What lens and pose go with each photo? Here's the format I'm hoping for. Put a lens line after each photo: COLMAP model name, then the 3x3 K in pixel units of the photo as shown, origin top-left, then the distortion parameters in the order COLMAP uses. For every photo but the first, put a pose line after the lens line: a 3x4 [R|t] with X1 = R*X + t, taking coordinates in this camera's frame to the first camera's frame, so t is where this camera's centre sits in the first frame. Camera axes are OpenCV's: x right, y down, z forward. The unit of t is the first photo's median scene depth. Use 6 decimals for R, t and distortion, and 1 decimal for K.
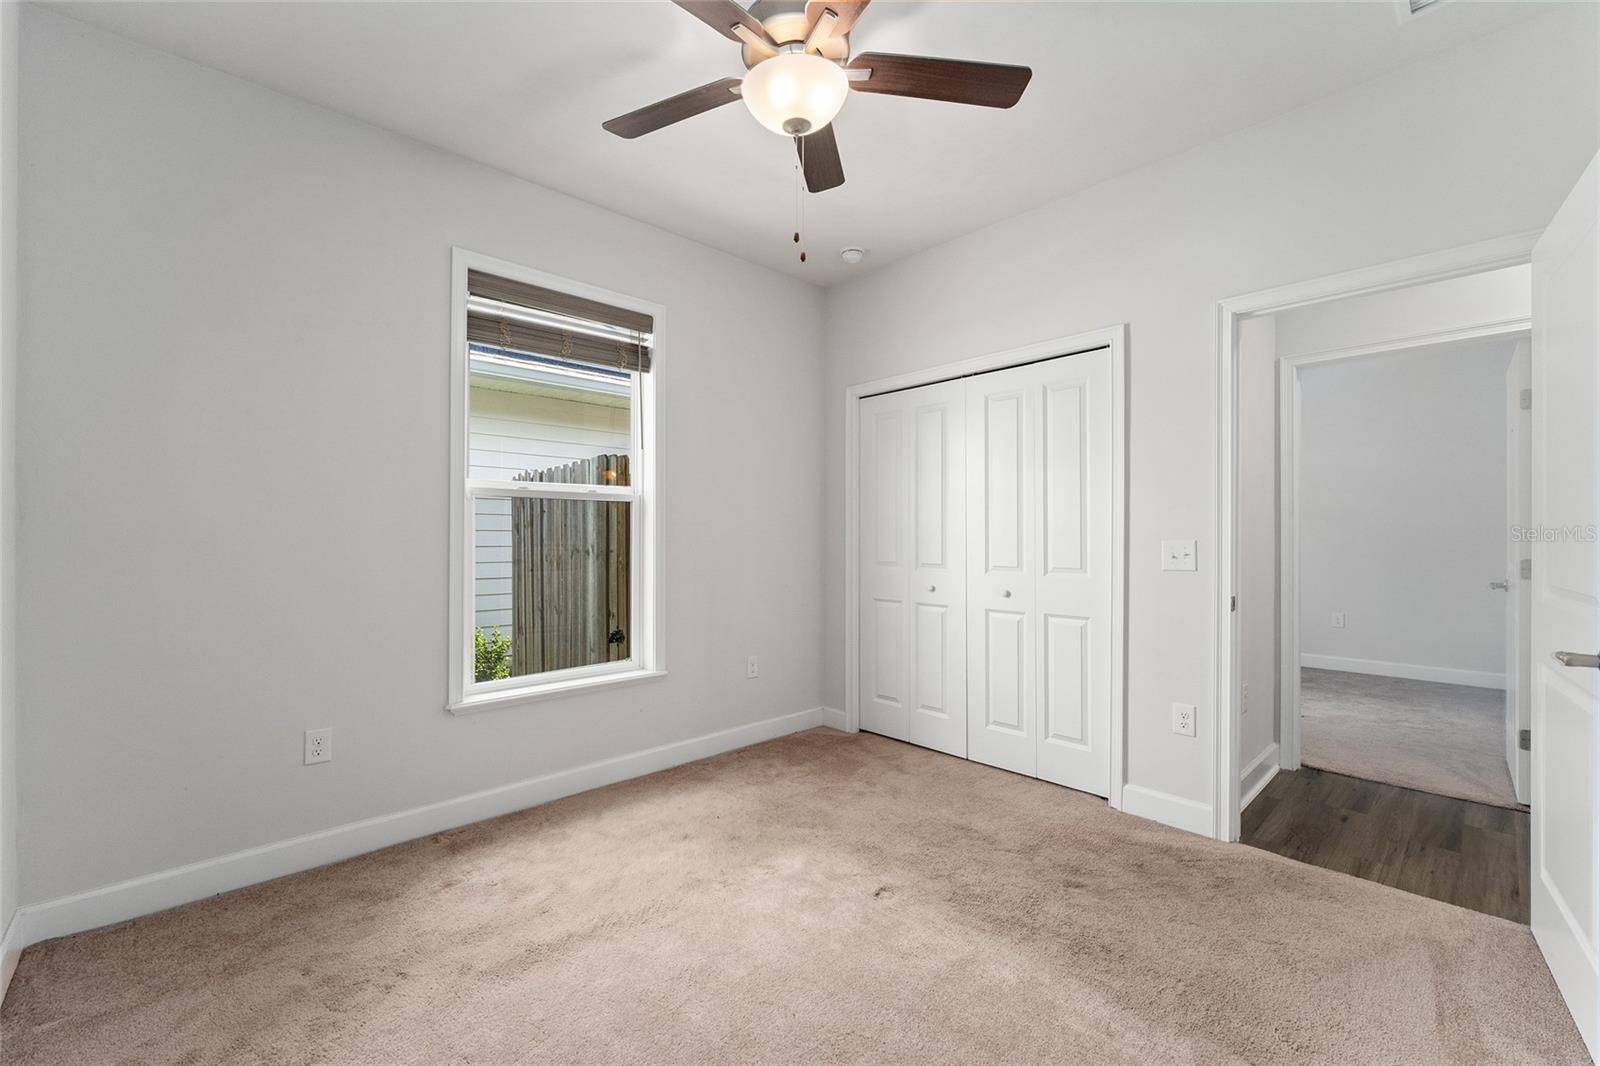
lens RADIAL K [[652.3, 0, 800.0], [0, 652.3, 533.0], [0, 0, 1]] dist [-0.026770, 0.000159]
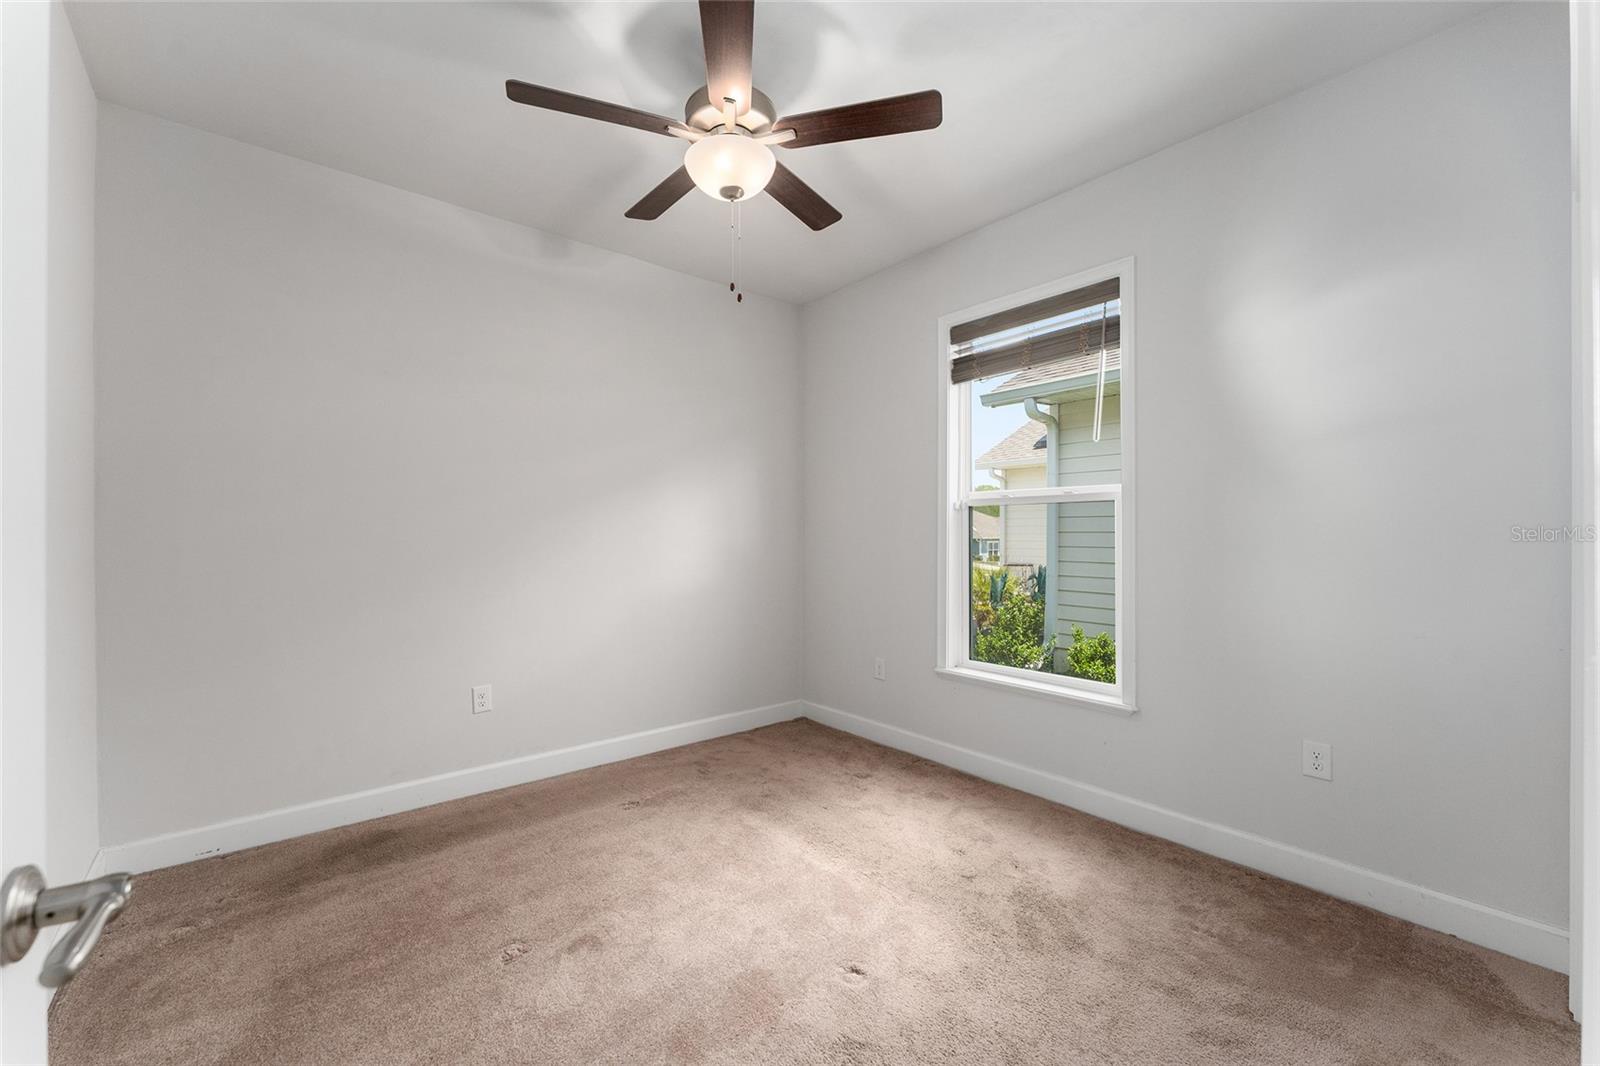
lens RADIAL K [[640.6, 0, 796.0], [0, 640.6, 531.5], [0, 0, 1]] dist [0.000753, -0.000692]
pose [[-0.065205, -0.009874, -0.997823, 0.703907], [-0.002995, 0.999948, -0.009700, 0.004615], [0.997867, 0.002356, -0.065231, 0.723704]]
